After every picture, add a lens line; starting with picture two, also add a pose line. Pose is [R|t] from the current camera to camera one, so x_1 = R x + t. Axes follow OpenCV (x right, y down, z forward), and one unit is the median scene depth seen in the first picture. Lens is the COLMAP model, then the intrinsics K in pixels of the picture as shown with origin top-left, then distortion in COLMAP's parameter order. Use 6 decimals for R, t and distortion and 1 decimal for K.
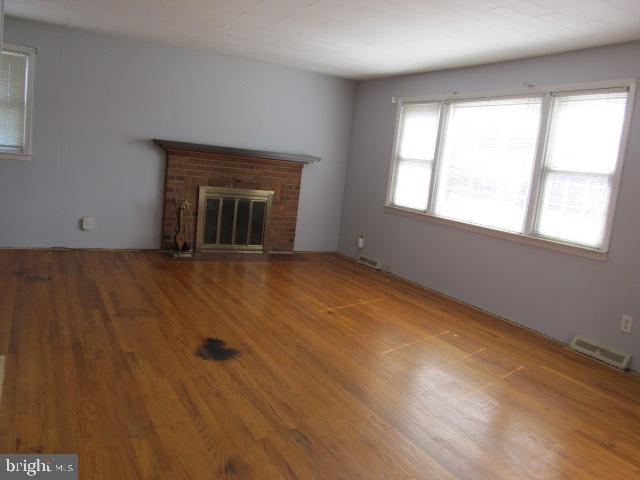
lens RADIAL K [[528.0, 0, 323.4], [0, 528.0, 240.5], [0, 0, 1]] dist [-0.064166, 0.034730]
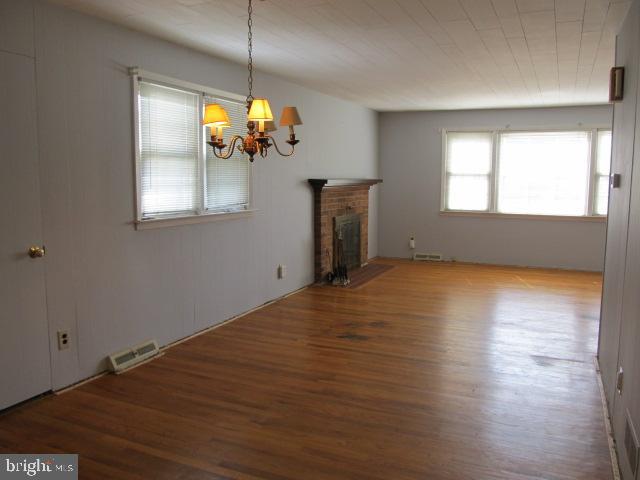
lens RADIAL K [[528.0, 0, 322.1], [0, 528.0, 239.4], [0, 0, 1]] dist [-0.064166, 0.034730]
pose [[0.793532, -0.174275, 0.583039, -1.071636], [0.166880, 0.983704, 0.066909, -0.162202], [-0.585199, 0.044204, 0.809684, 0.158972]]
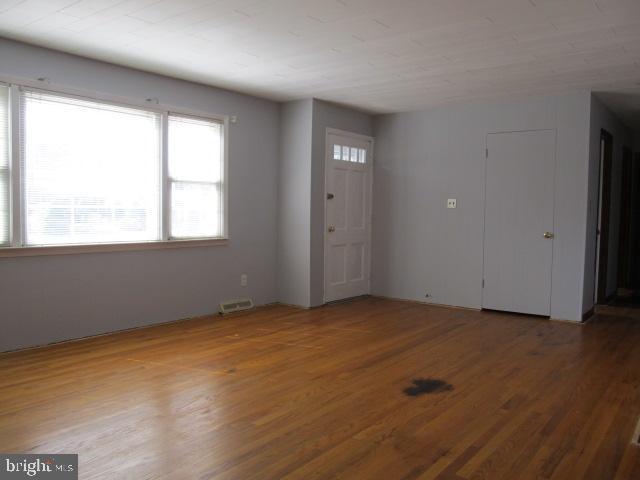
lens RADIAL K [[528.0, 0, 318.1], [0, 528.0, 243.3], [0, 0, 1]] dist [-0.064166, 0.034730]
pose [[-0.395384, -0.170992, 0.902460, -0.631204], [0.074471, 0.973317, 0.217045, -0.190328], [-0.915492, 0.153023, -0.372100, 0.975868]]
